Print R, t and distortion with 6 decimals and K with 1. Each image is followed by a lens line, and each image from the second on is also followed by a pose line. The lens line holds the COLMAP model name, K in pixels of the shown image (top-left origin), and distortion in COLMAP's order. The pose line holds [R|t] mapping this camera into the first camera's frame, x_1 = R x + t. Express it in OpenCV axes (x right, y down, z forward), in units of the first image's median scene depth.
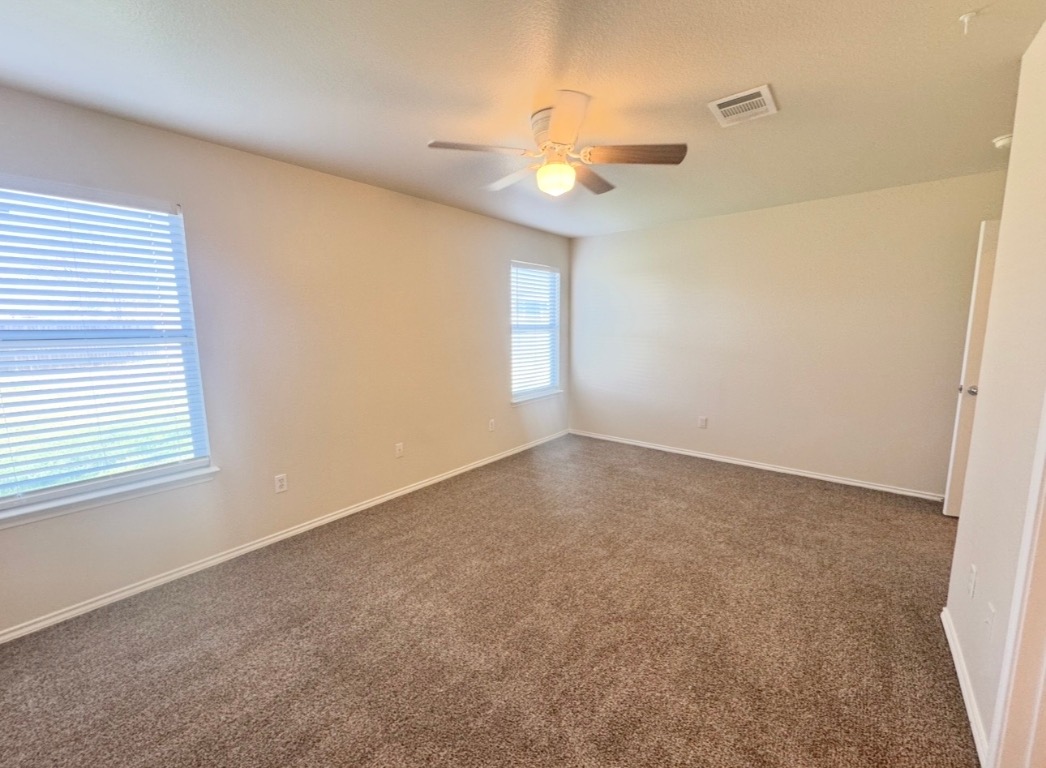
lens RADIAL K [[416.6, 0, 523.0], [0, 416.6, 384.0], [0, 0, 1]] dist [-0.000646, 0.000199]
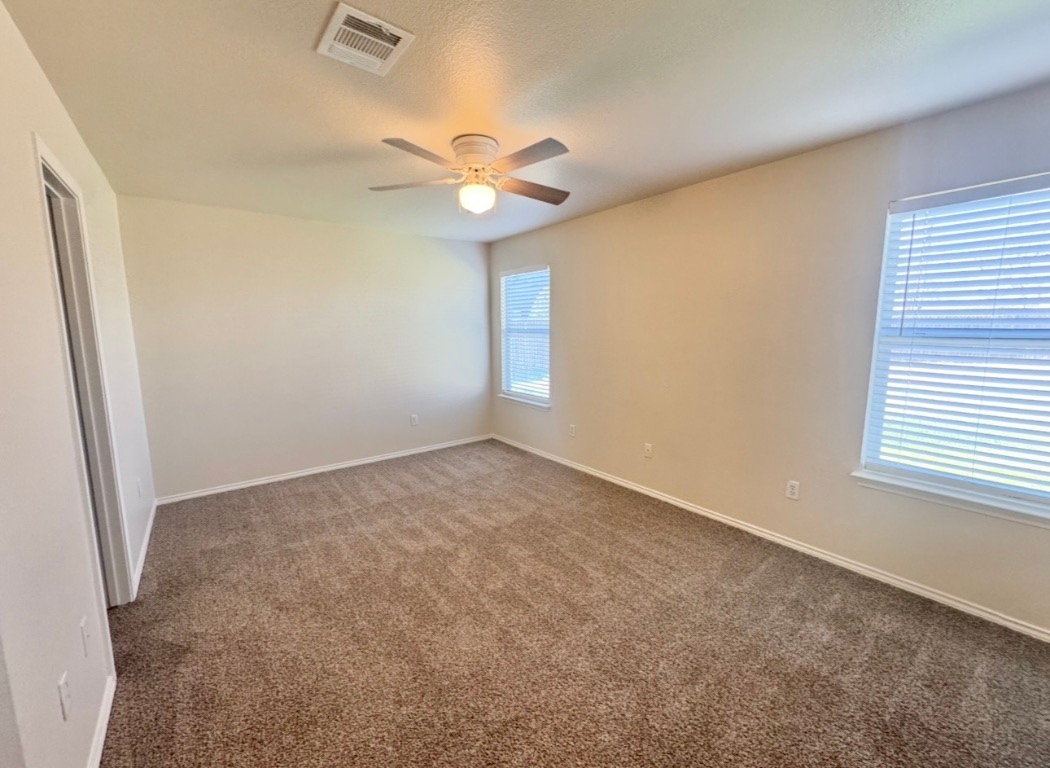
lens RADIAL K [[419.6, 0, 525.0], [0, 419.6, 384.0], [0, 0, 1]] dist [-0.000321, -0.000183]
pose [[-0.215924, 0.138869, -0.966484, 0.672614], [-0.135369, 0.976018, 0.170482, -0.121527], [0.966981, 0.167643, -0.191947, 0.802413]]
